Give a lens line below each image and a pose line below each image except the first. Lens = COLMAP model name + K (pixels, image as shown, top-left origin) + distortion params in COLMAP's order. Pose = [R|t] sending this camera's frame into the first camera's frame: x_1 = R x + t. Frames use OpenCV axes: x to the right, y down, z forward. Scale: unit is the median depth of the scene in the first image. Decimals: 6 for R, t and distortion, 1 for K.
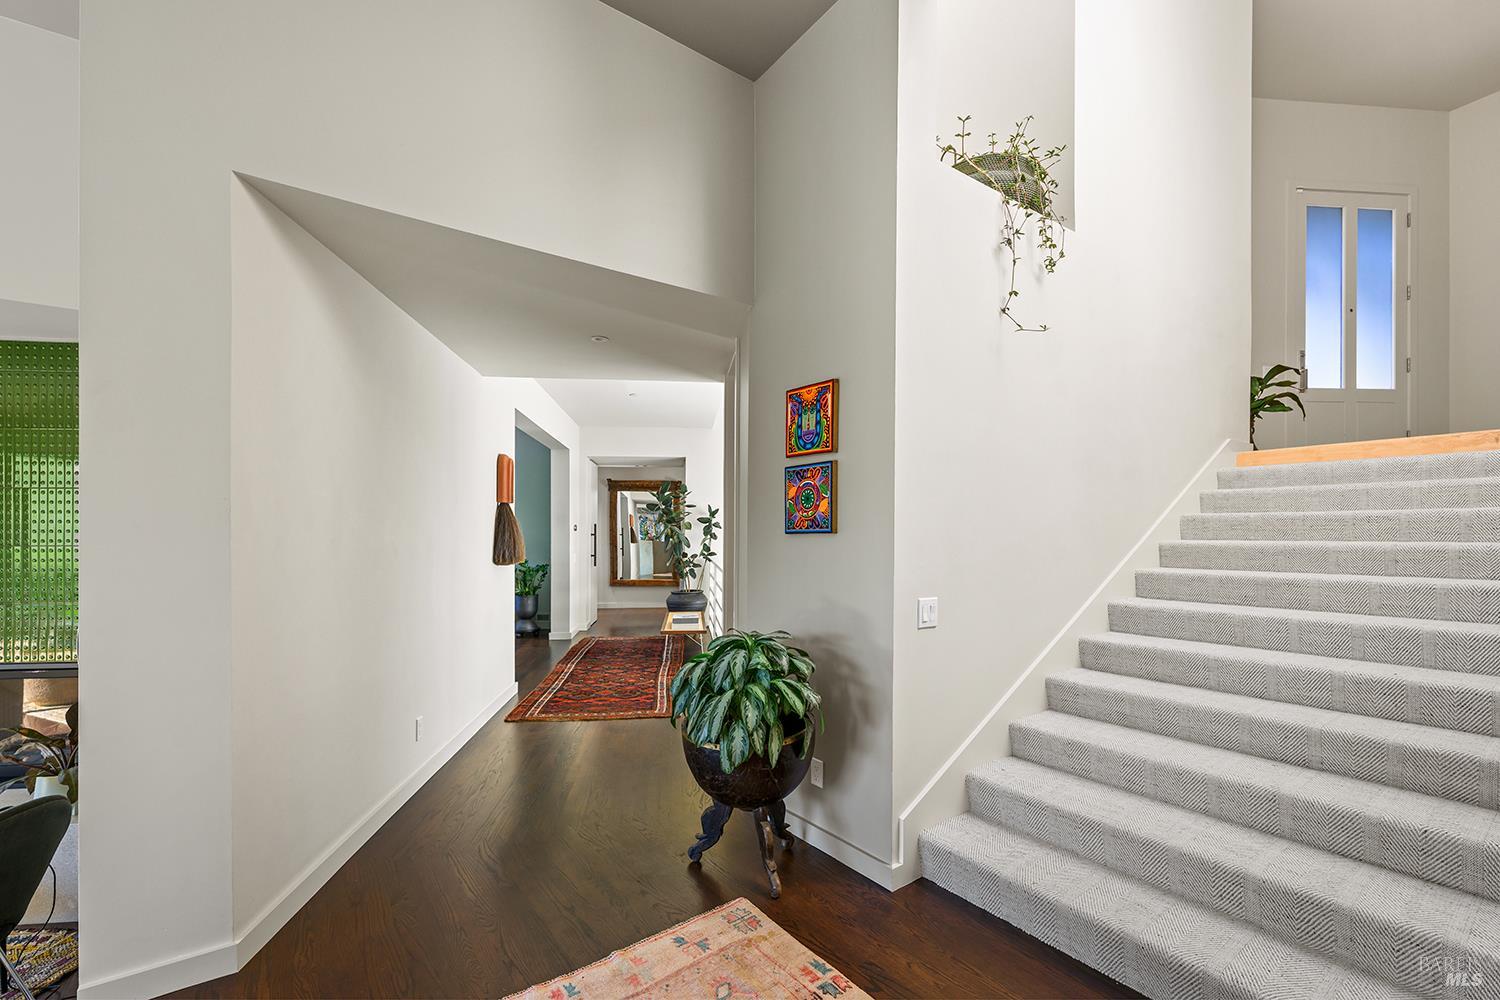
lens RADIAL K [[629.6, 0, 751.5], [0, 629.6, 531.1], [0, 0, 1]] dist [0.000577, -0.000116]
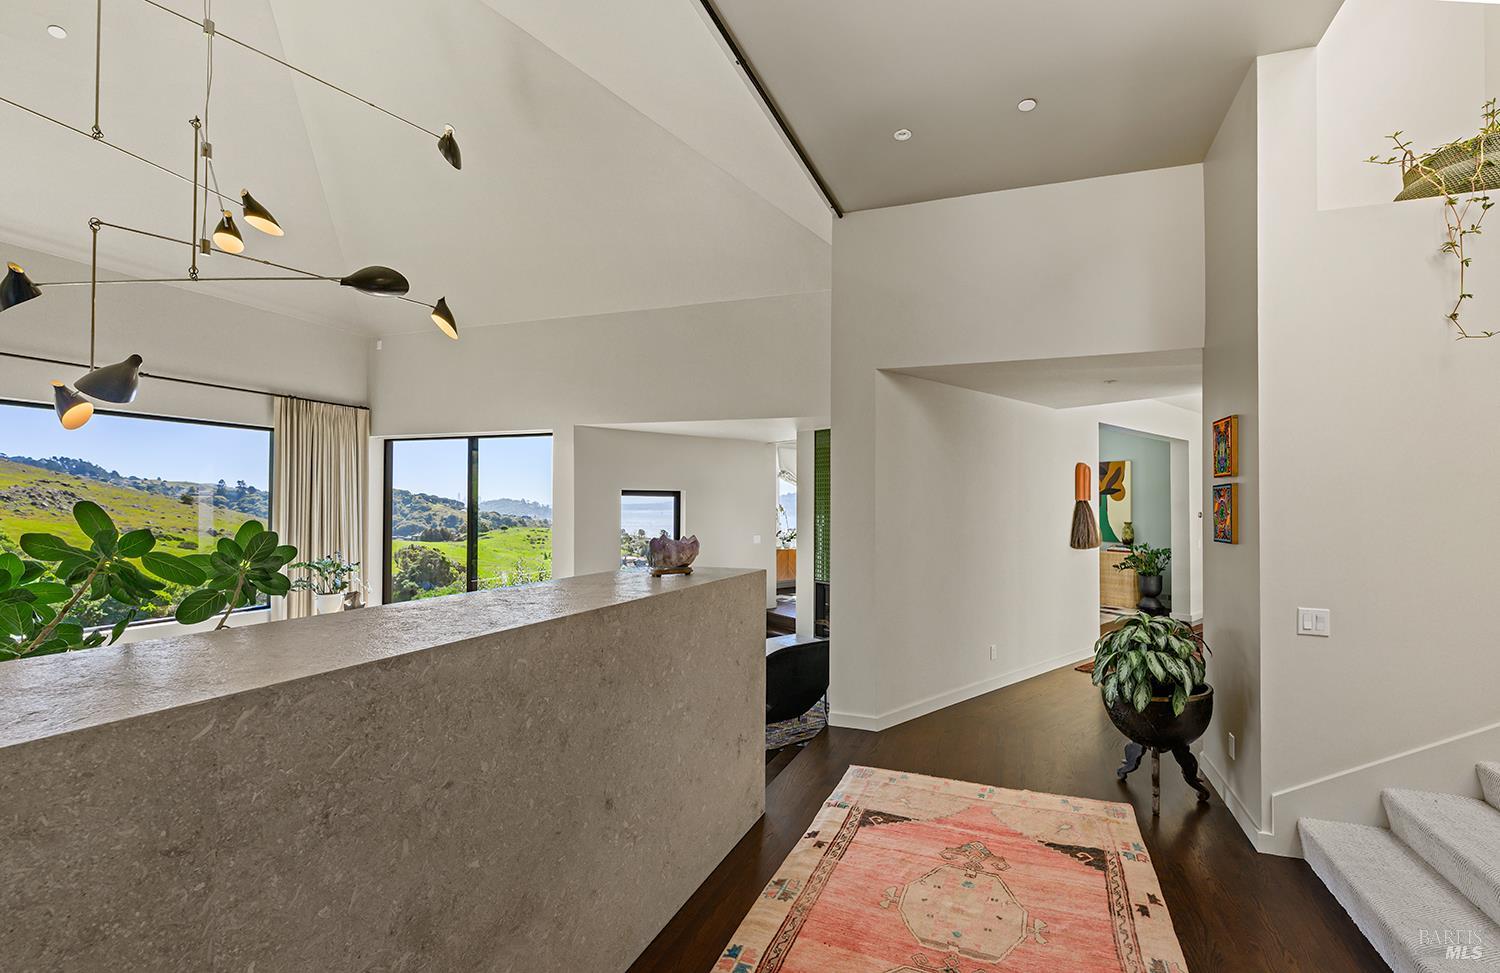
lens RADIAL K [[617.8, 0, 827.6], [0, 617.8, 496.8], [0, 0, 1]] dist [0.001511, 0.000578]
pose [[0.585222, -0.007493, -0.810839, 0.655090], [-0.003240, 0.999928, -0.011579, -0.073290], [0.810867, 0.009404, 0.585155, -0.321101]]
